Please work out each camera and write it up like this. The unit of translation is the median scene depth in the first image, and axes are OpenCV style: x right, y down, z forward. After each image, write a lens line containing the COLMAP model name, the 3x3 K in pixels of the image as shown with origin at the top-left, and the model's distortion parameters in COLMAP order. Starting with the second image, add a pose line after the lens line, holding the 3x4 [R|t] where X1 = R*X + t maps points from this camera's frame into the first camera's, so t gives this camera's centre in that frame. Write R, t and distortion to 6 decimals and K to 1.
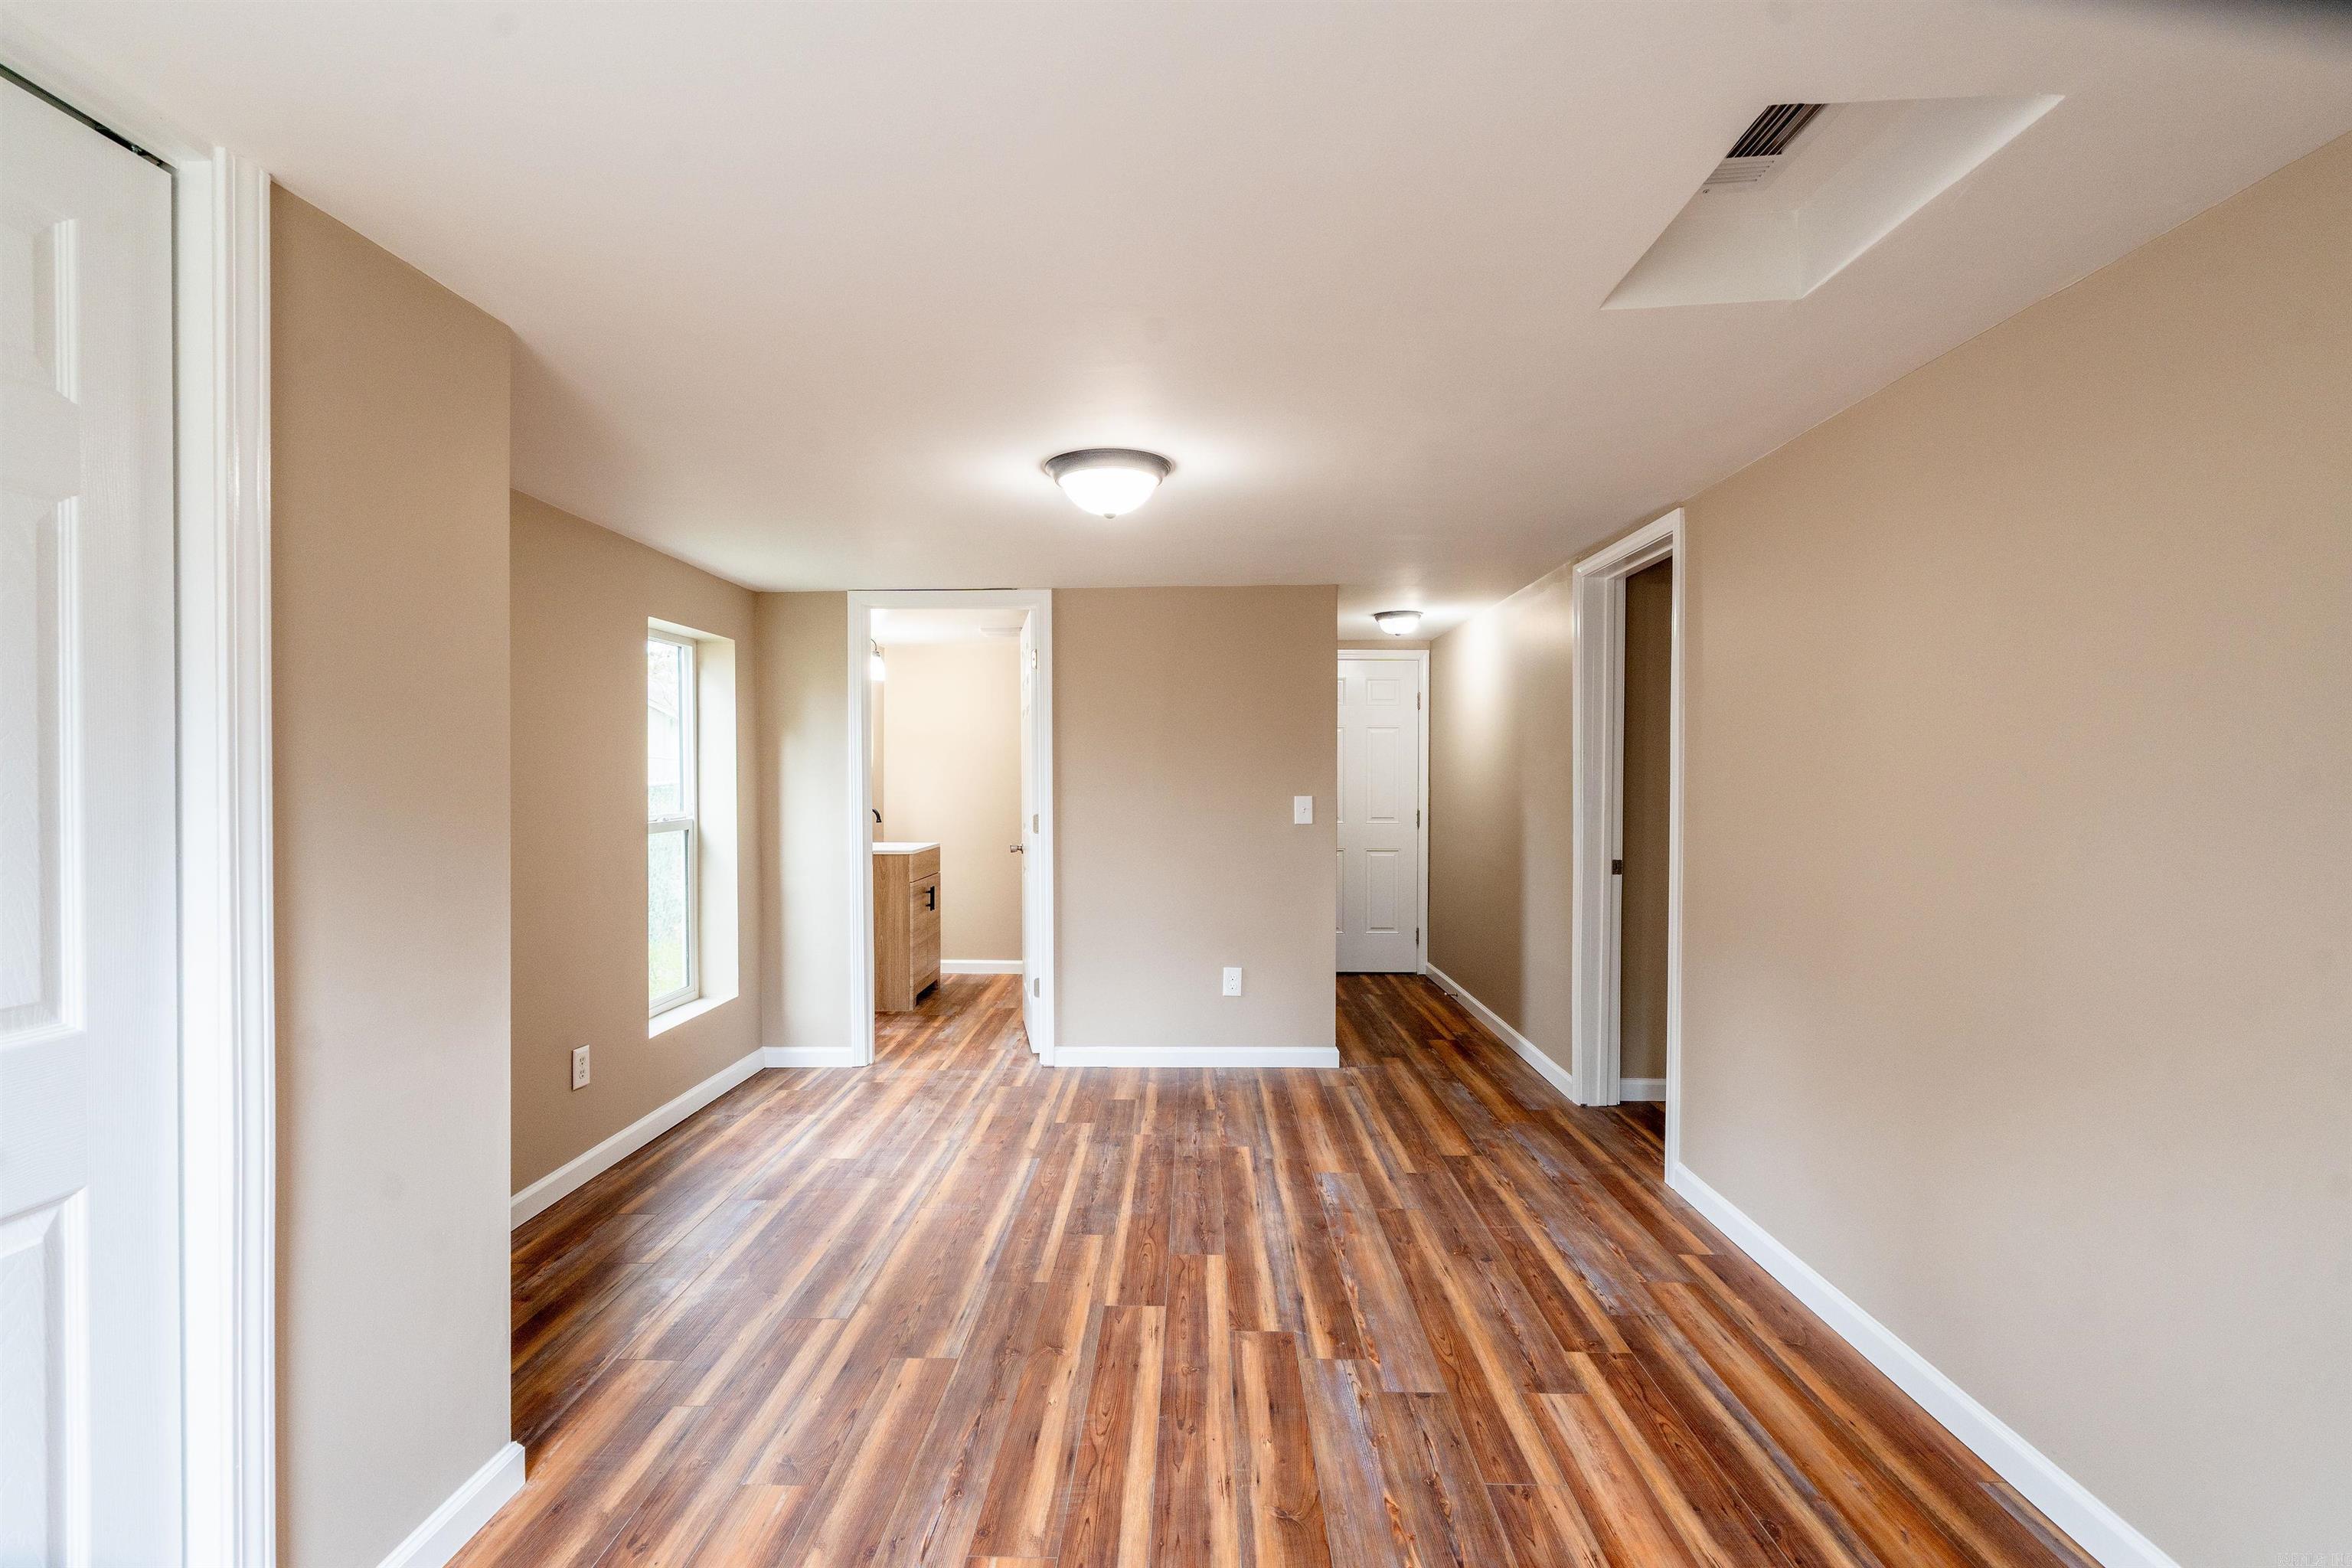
lens RADIAL K [[1052.8, 0, 1177.7], [0, 1052.8, 785.3], [0, 0, 1]] dist [-0.004761, 0.002838]
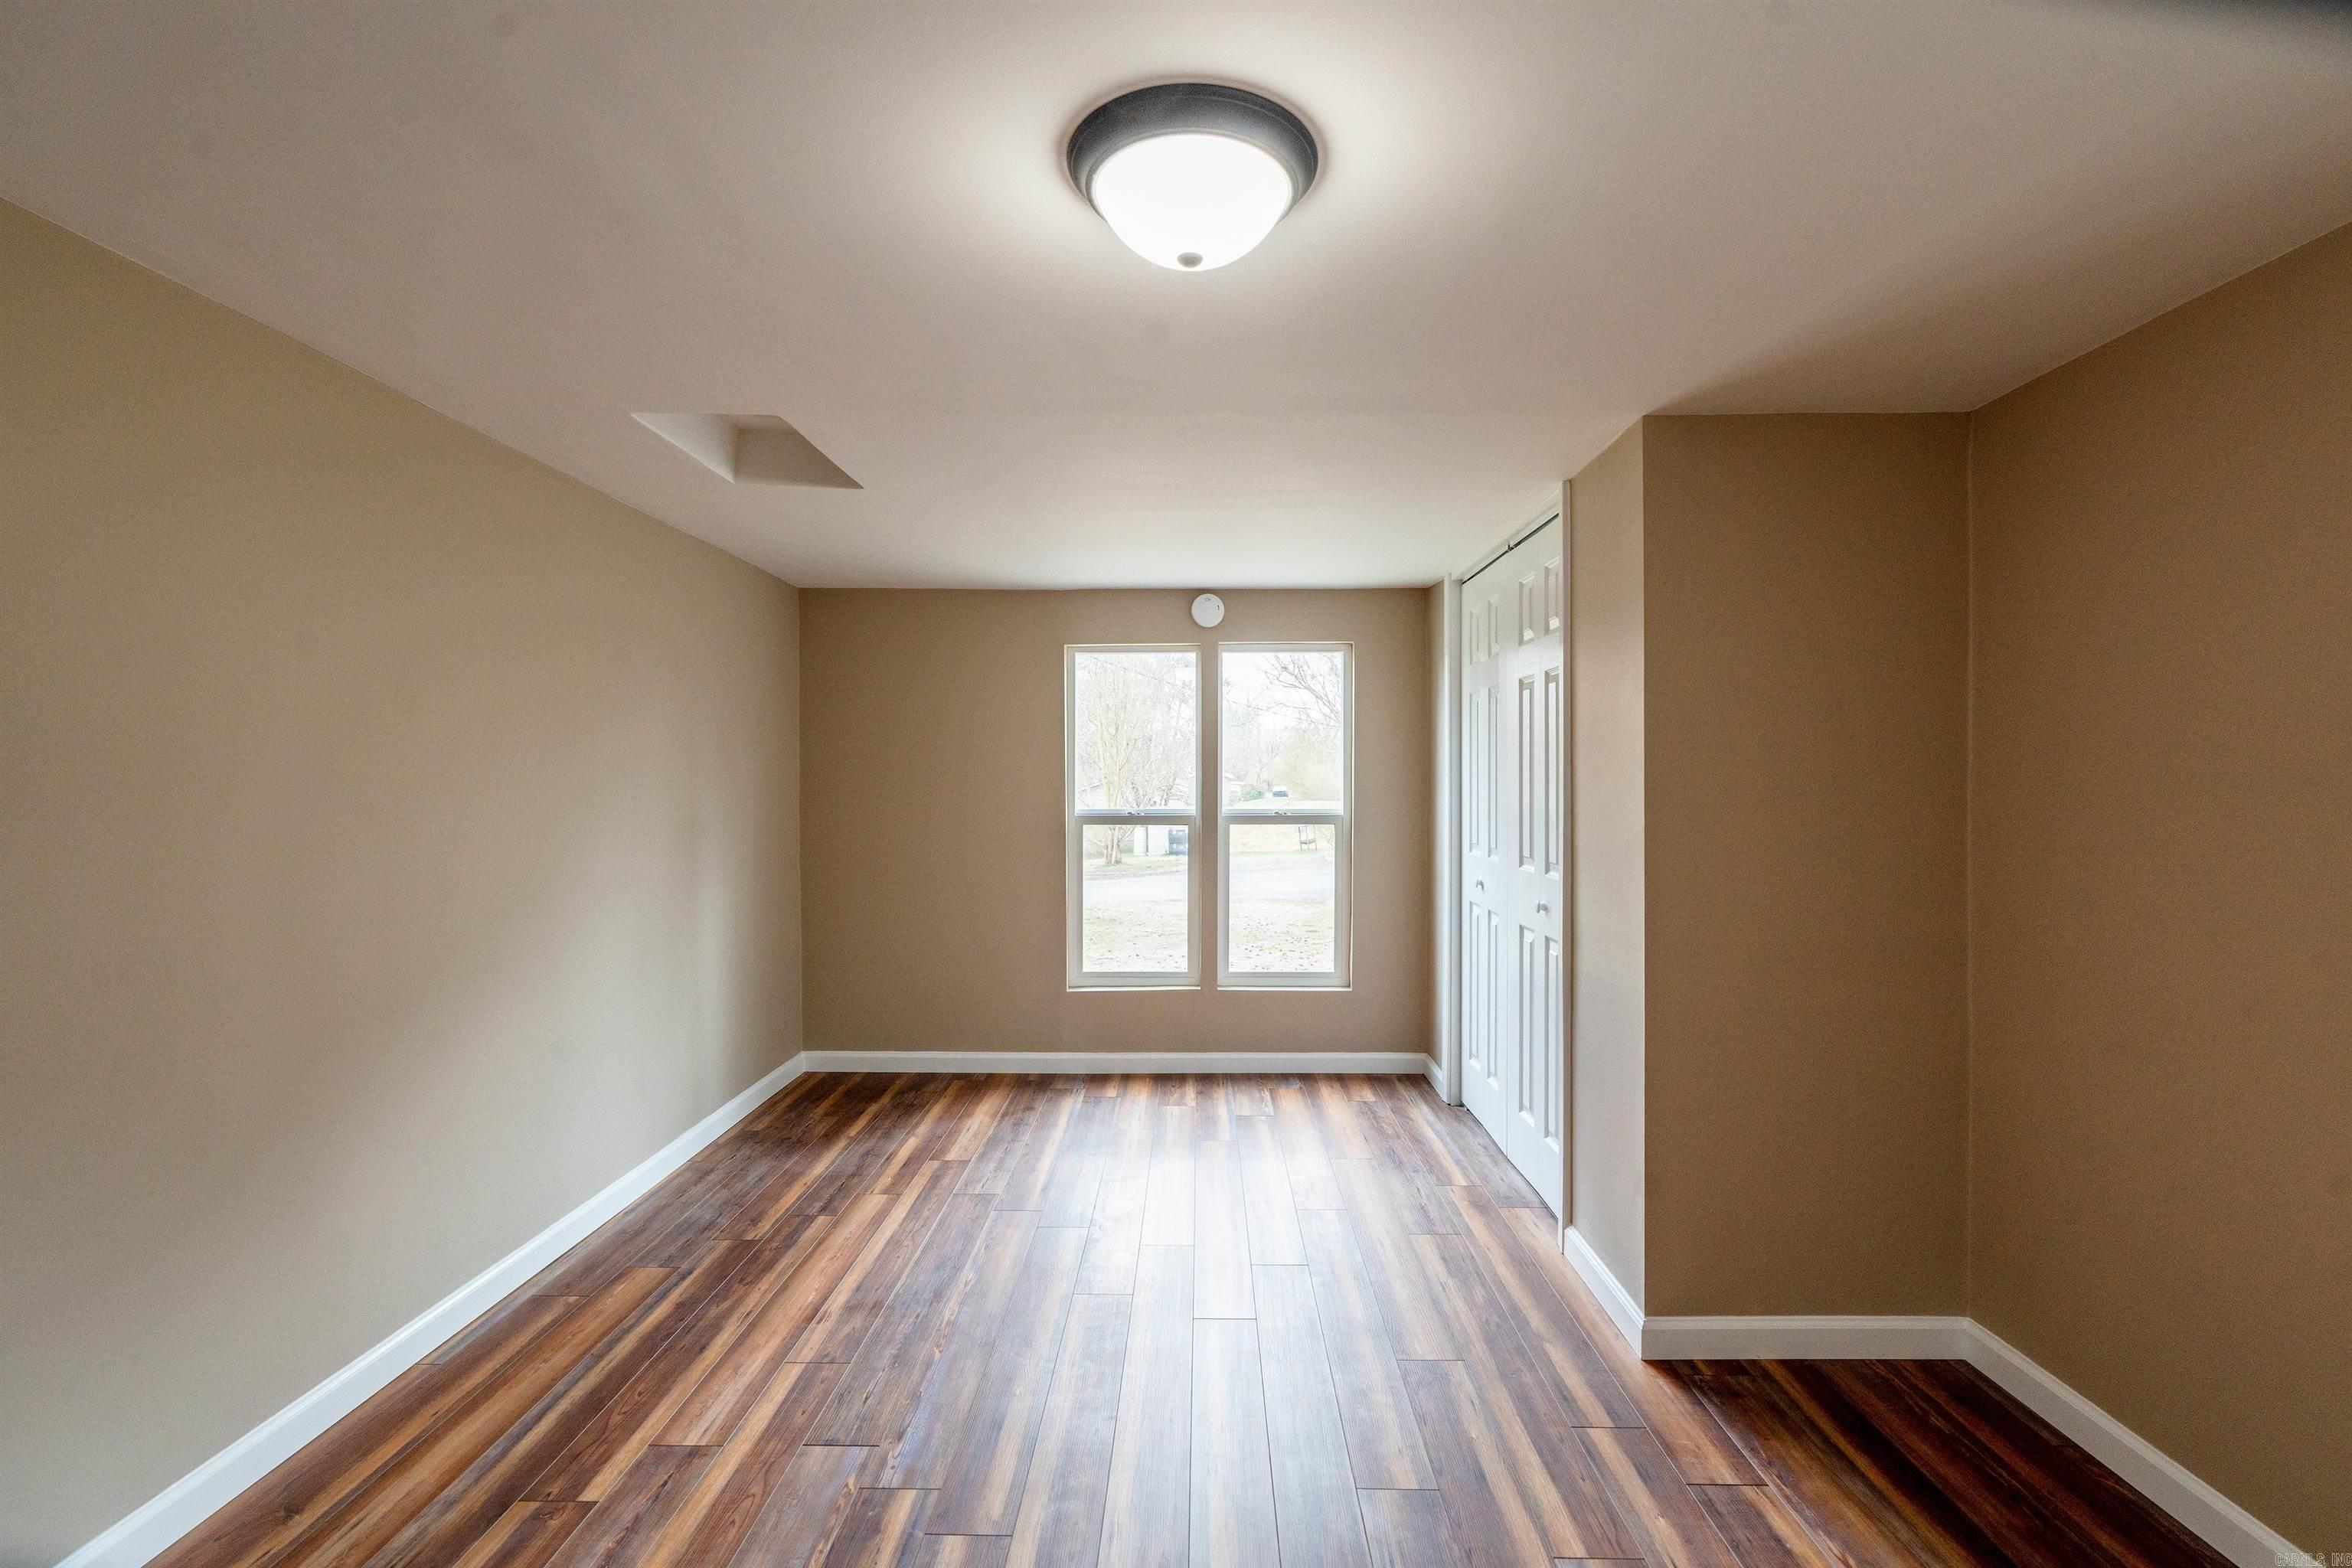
lens RADIAL K [[1052.8, 0, 1172.7], [0, 1052.8, 779.2], [0, 0, 1]] dist [-0.004761, 0.002838]
pose [[-0.999973, -0.000118, 0.007373, -0.064578], [-0.000048, 0.999955, 0.009477, -0.013742], [-0.007374, 0.009476, -0.999928, 1.633014]]
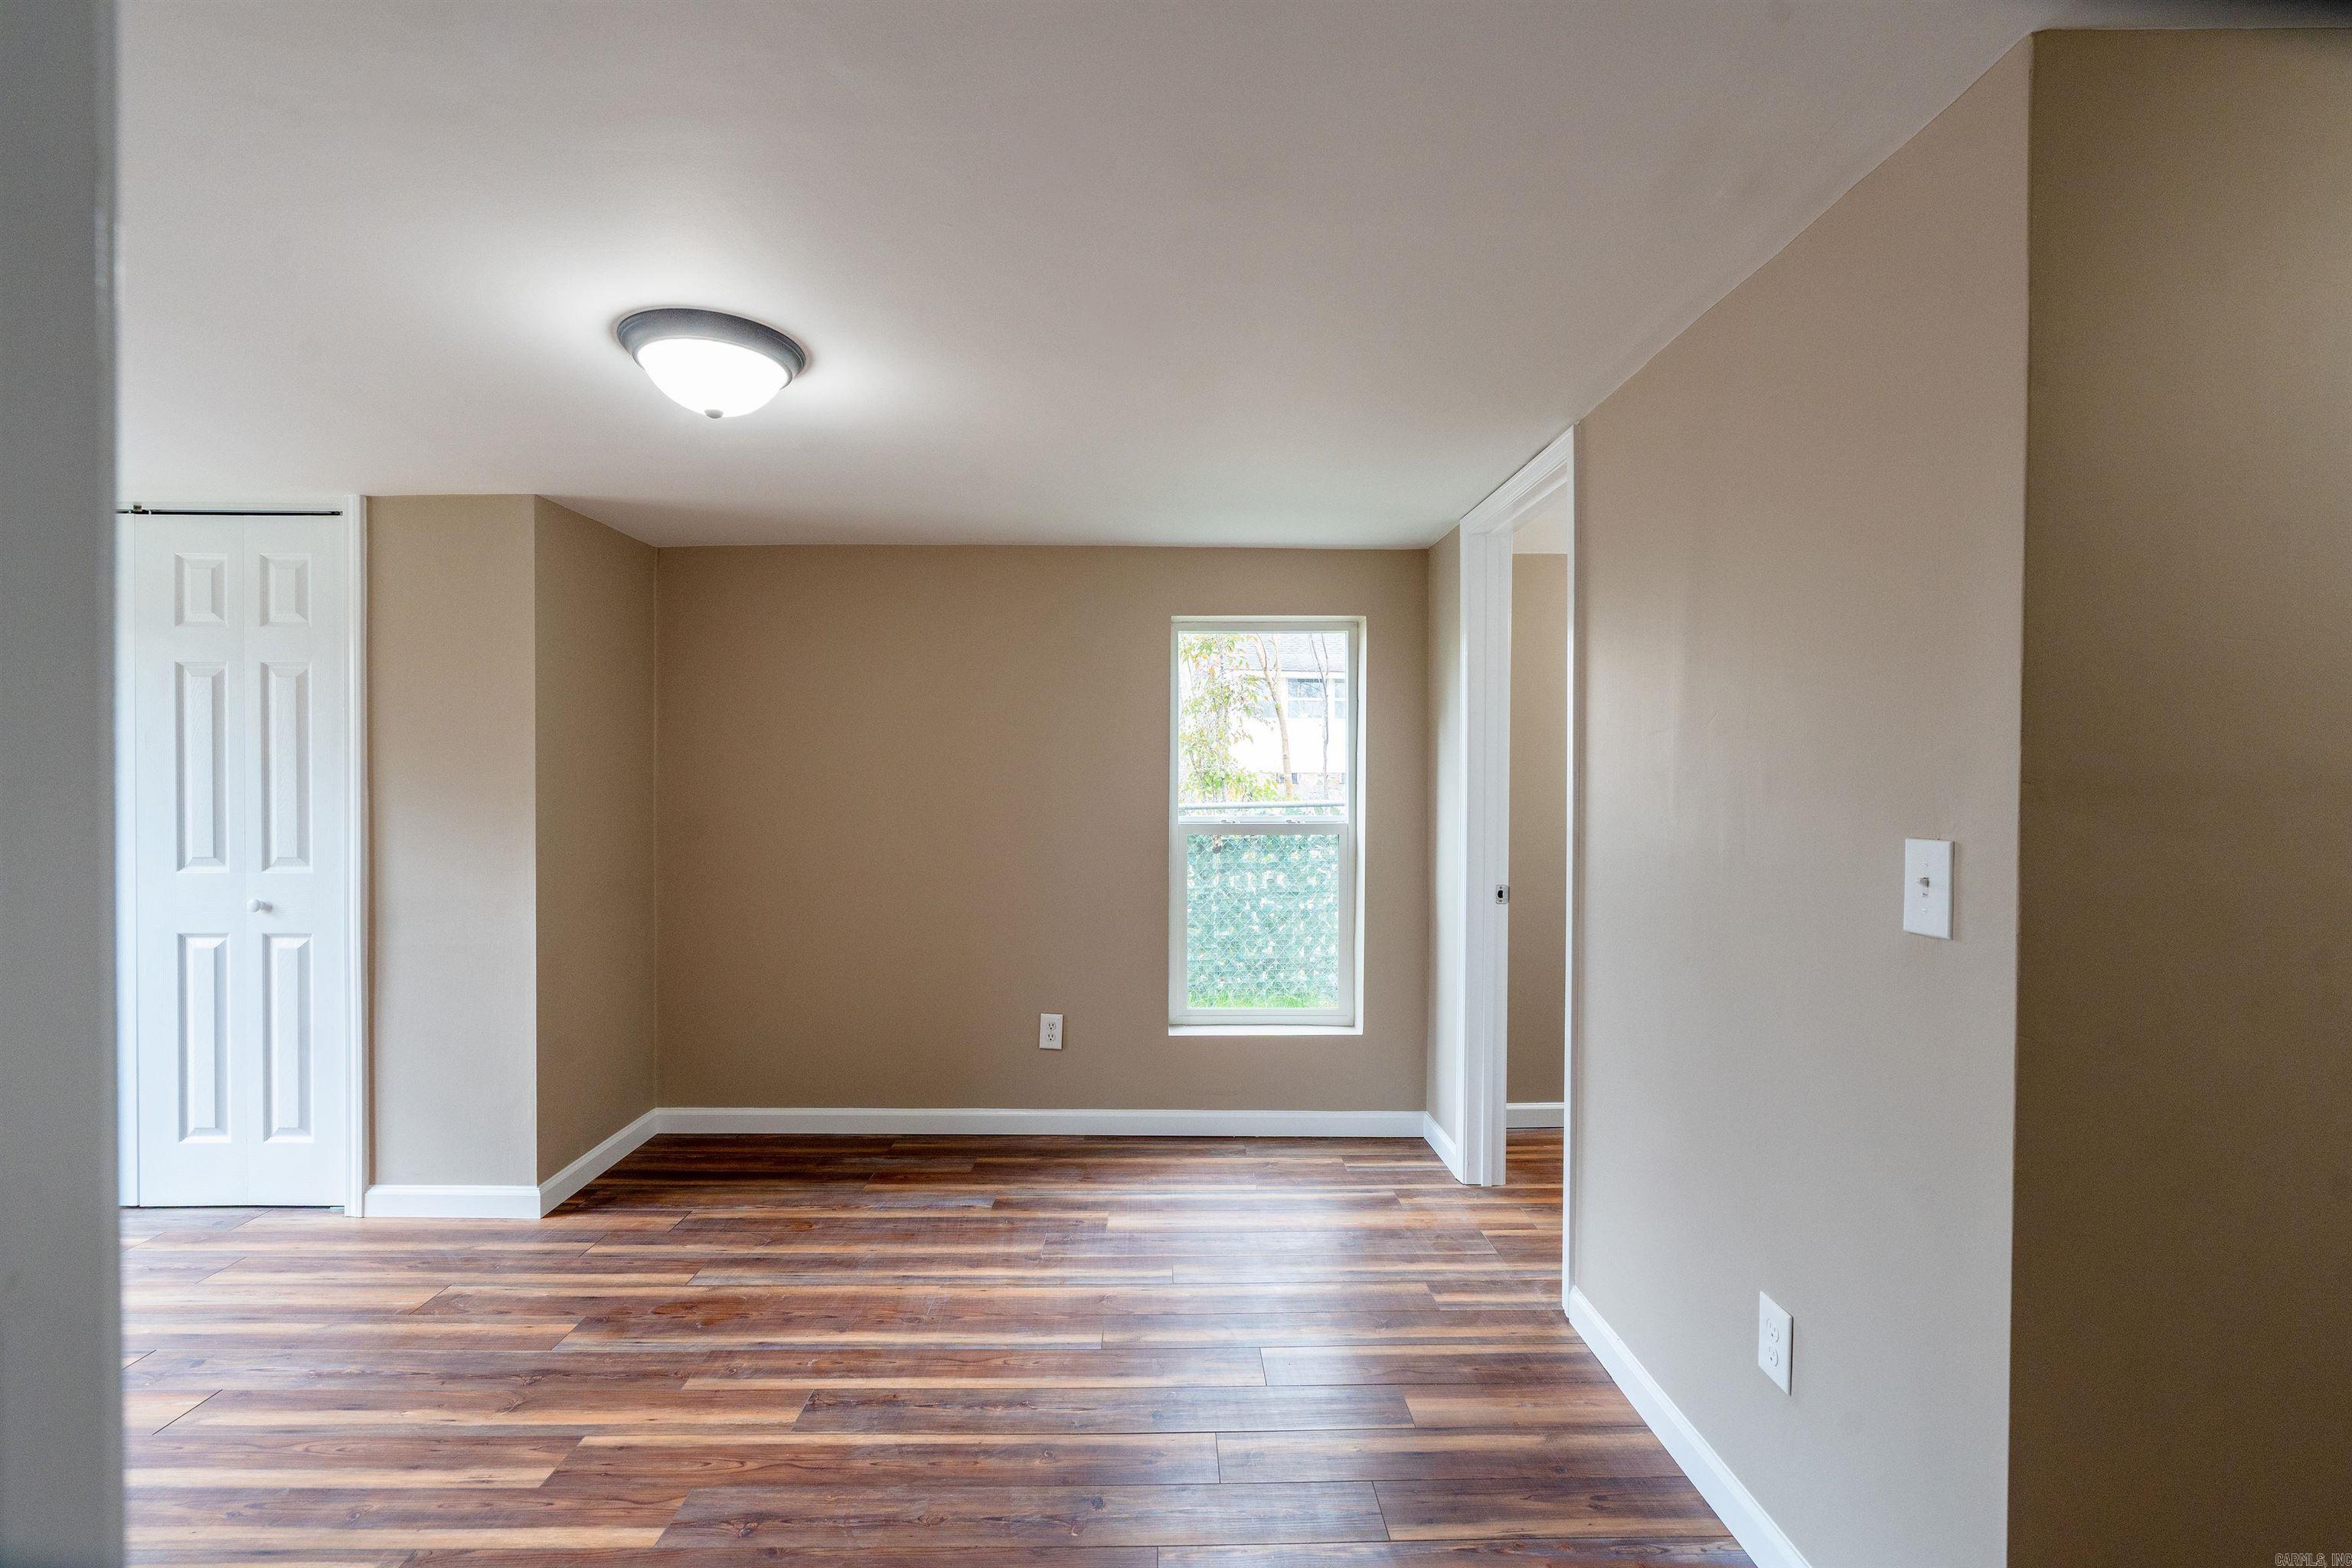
lens RADIAL K [[1052.8, 0, 1176.8], [0, 1052.8, 787.2], [0, 0, 1]] dist [-0.004761, 0.002838]
pose [[0.028941, 0.008416, -0.999546, 0.728833], [-0.010783, 0.999909, 0.008107, -0.007852], [0.999523, 0.010543, 0.029029, 1.407871]]
